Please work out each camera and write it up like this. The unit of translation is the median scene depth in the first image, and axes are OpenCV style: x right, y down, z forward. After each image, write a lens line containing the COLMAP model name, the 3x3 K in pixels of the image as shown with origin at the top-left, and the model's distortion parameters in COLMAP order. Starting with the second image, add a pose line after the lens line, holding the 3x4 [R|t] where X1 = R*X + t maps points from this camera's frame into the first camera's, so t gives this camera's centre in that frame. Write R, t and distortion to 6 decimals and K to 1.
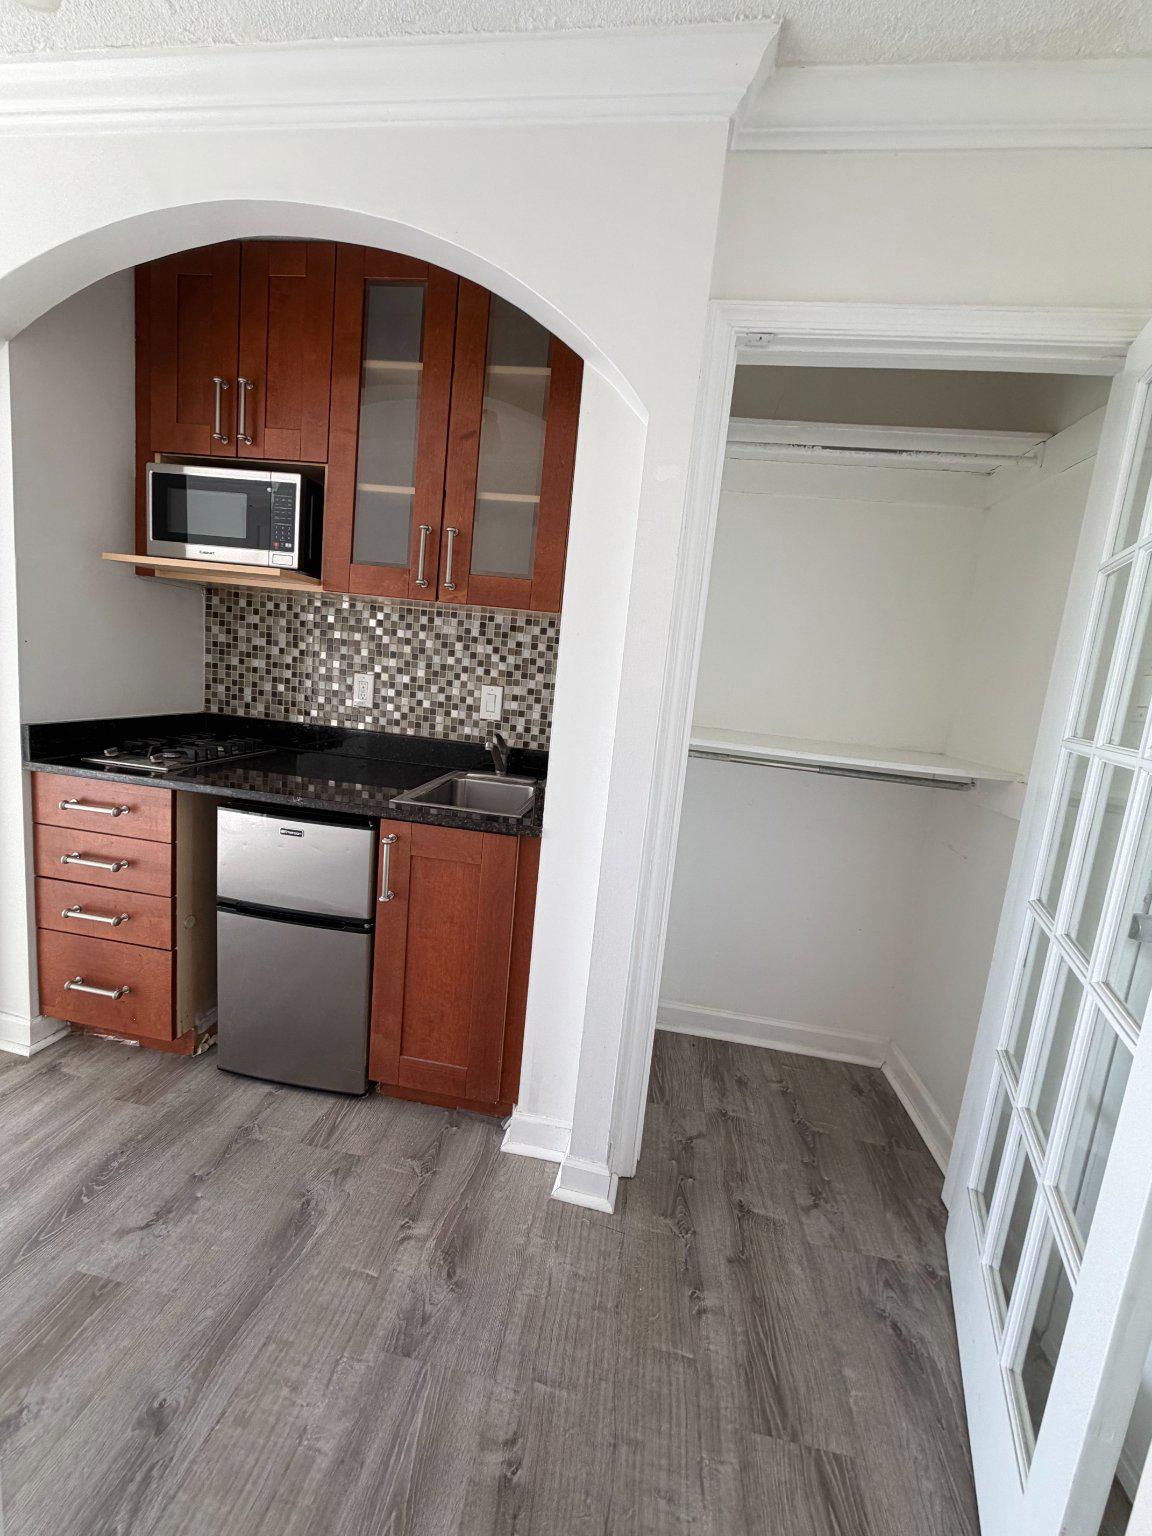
lens RADIAL K [[607.5, 0, 574.2], [0, 607.5, 763.0], [0, 0, 1]] dist [-0.002354, 0.000749]
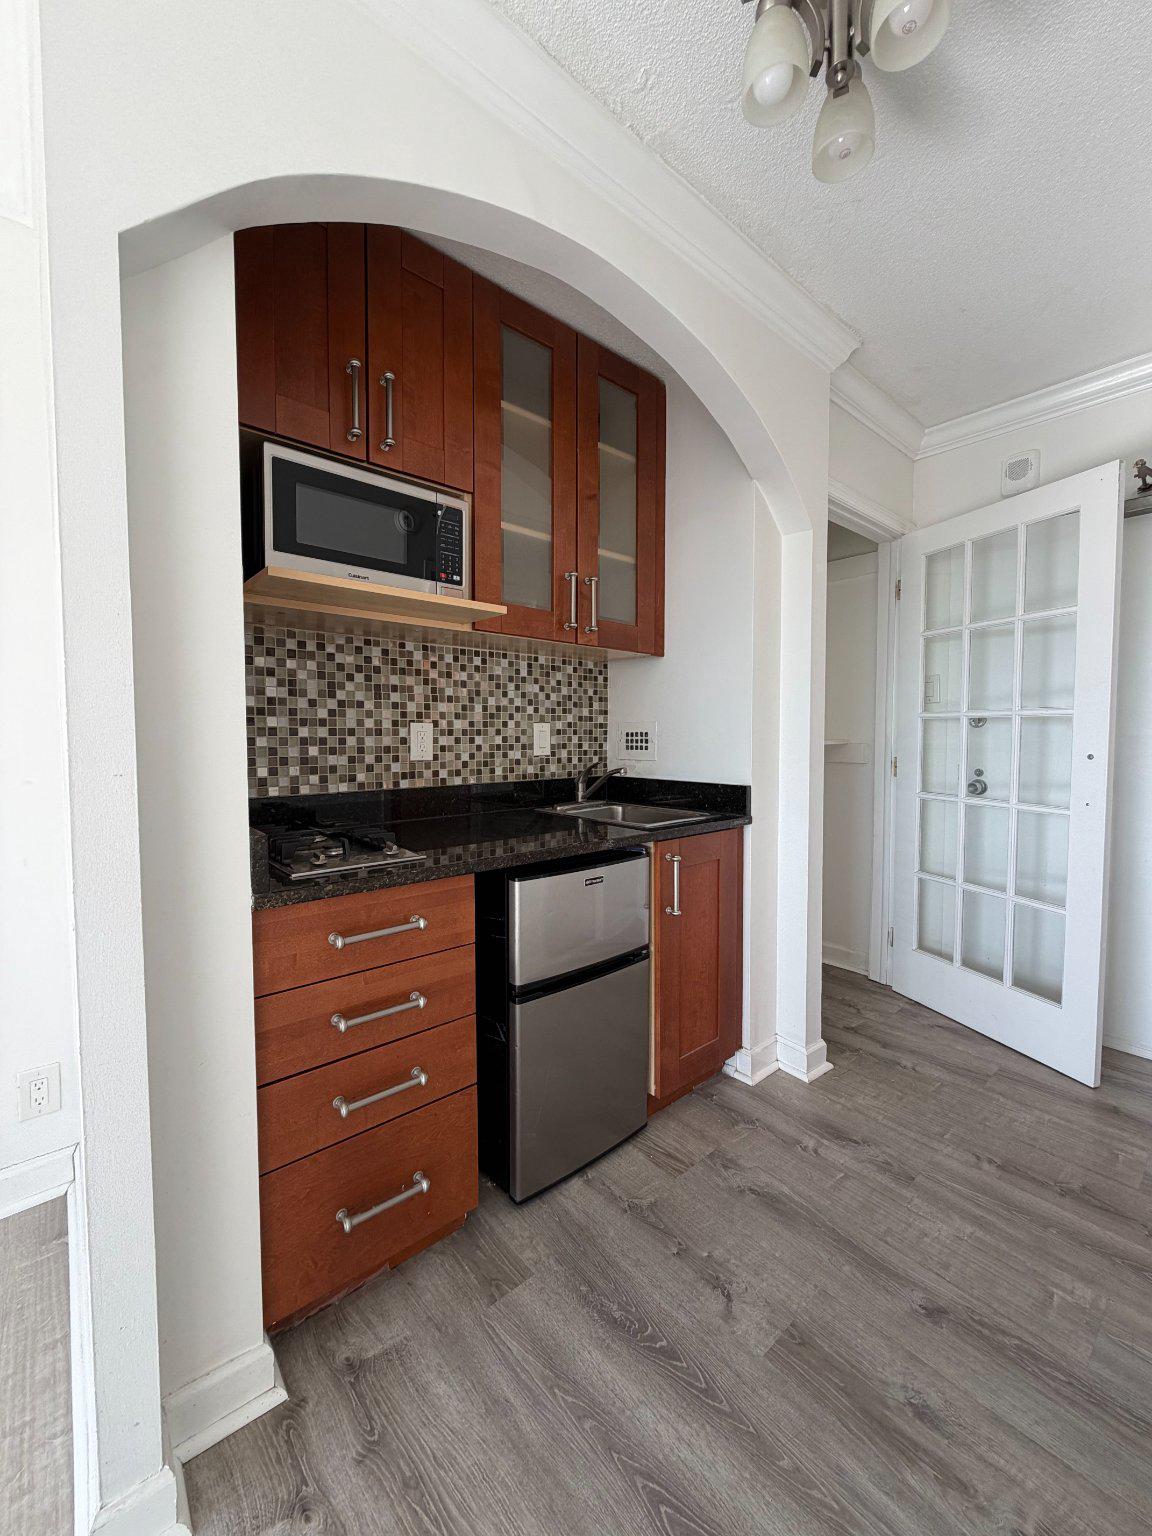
lens RADIAL K [[607.5, 0, 576.4], [0, 607.5, 763.3], [0, 0, 1]] dist [-0.002354, 0.000749]
pose [[0.656153, -0.134205, 0.742598, -0.880773], [0.179473, 0.983576, 0.019174, -0.068307], [-0.732975, 0.120695, 0.669462, 0.268160]]
